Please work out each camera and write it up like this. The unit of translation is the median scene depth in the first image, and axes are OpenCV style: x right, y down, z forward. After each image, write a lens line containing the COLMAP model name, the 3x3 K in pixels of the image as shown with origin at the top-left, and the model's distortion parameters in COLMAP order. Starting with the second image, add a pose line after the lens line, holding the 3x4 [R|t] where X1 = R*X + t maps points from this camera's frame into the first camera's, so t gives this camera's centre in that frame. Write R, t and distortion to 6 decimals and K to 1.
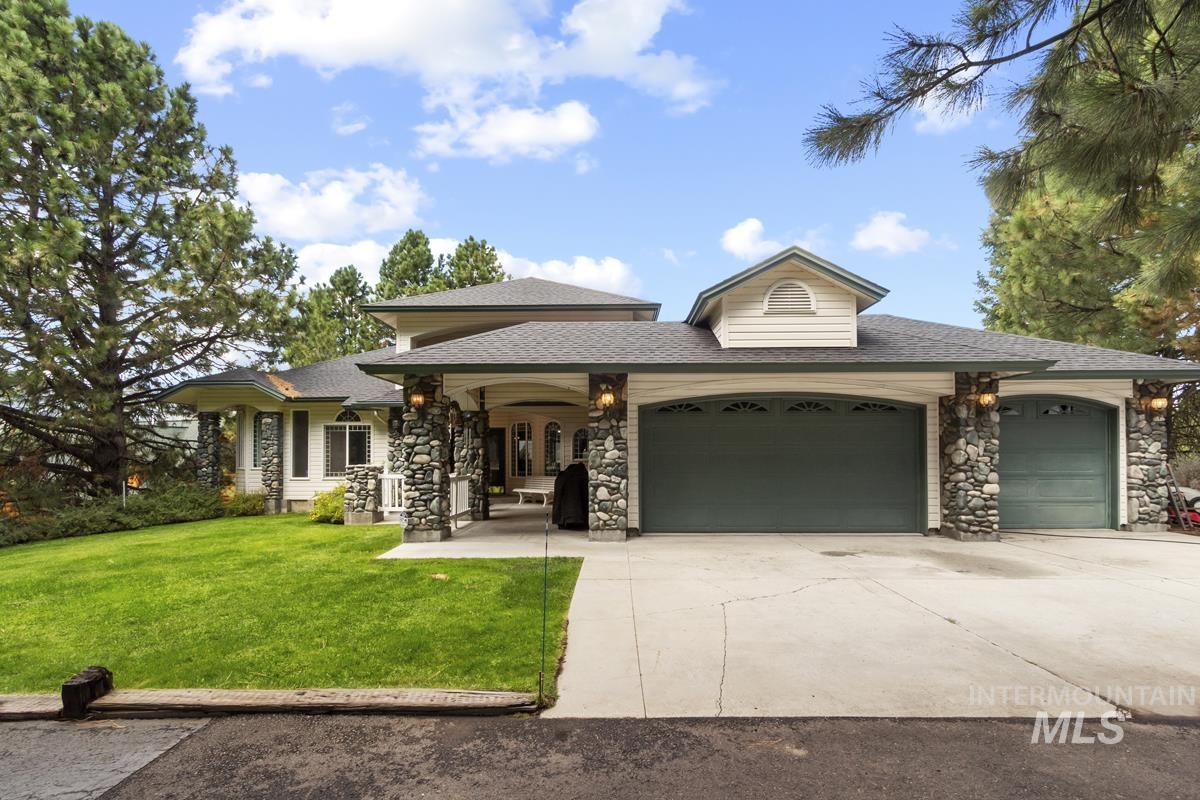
lens RADIAL K [[560.4, 0, 595.0], [0, 560.4, 445.4], [0, 0, 1]] dist [0.006480, 0.000081]
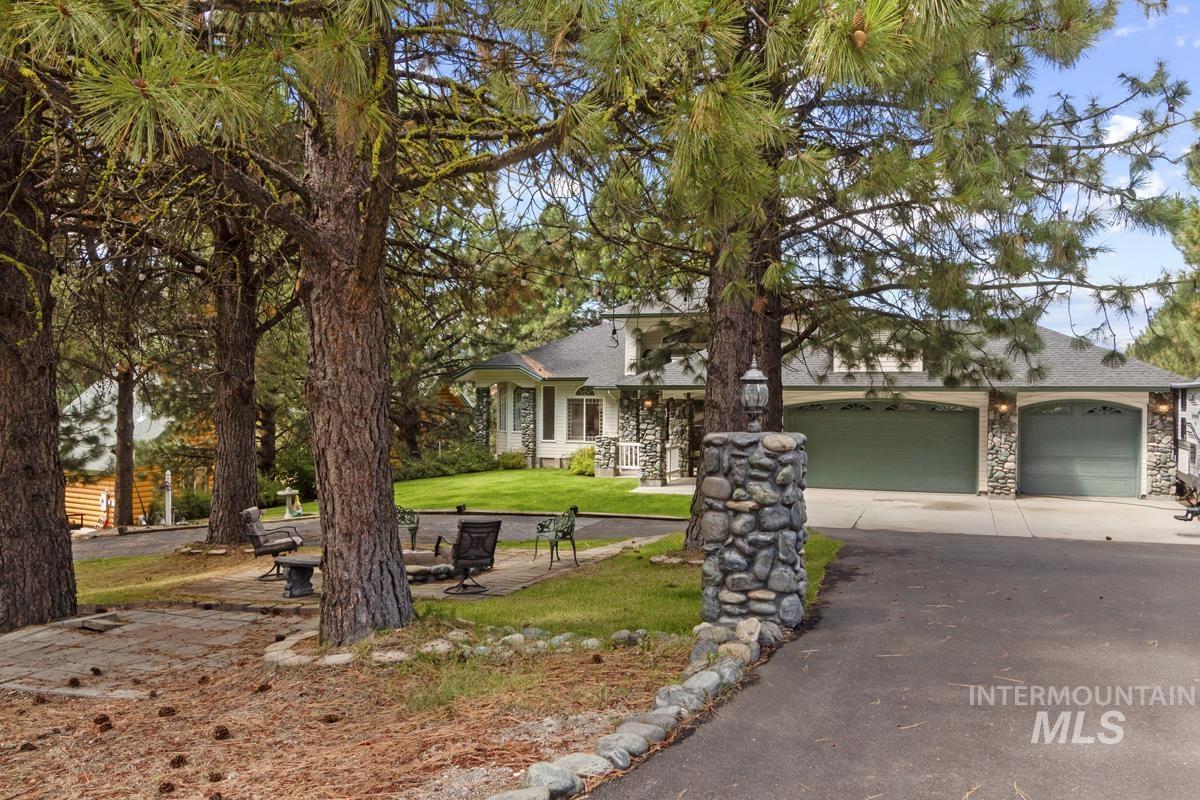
lens RADIAL K [[1000.6, 0, 598.7], [0, 1000.6, 397.2], [0, 0, 1]] dist [0.009088, 0.000471]
pose [[0.950151, 0.009943, -0.311630, 0.435840], [-0.000043, 0.999496, 0.031758, -0.174980], [0.311789, -0.030162, 0.949672, -1.726184]]
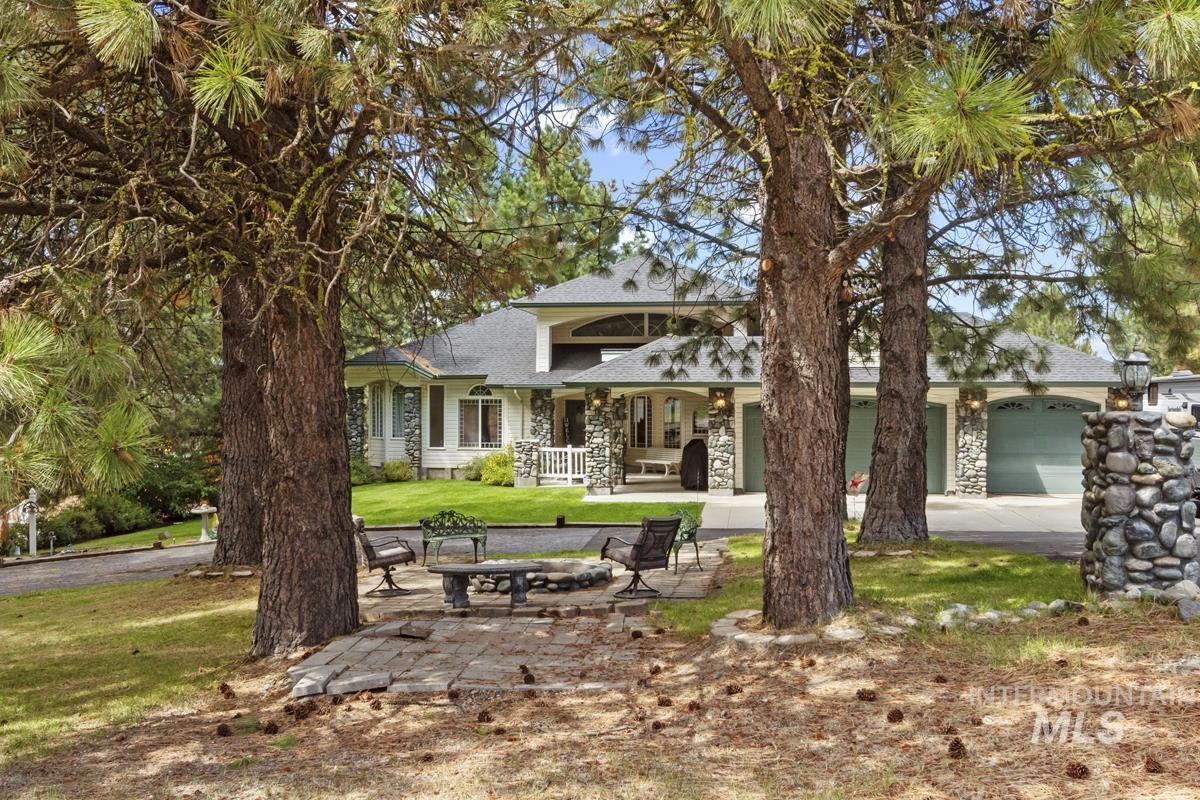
lens RADIAL K [[1170.7, 0, 591.5], [0, 1170.7, 403.0], [0, 0, 1]] dist [0.020044, 0.000000]
pose [[0.994937, 0.004144, -0.100416, -0.007563], [-0.000958, 0.999495, 0.031758, -0.161004], [0.100497, -0.031501, 0.994439, -1.942828]]
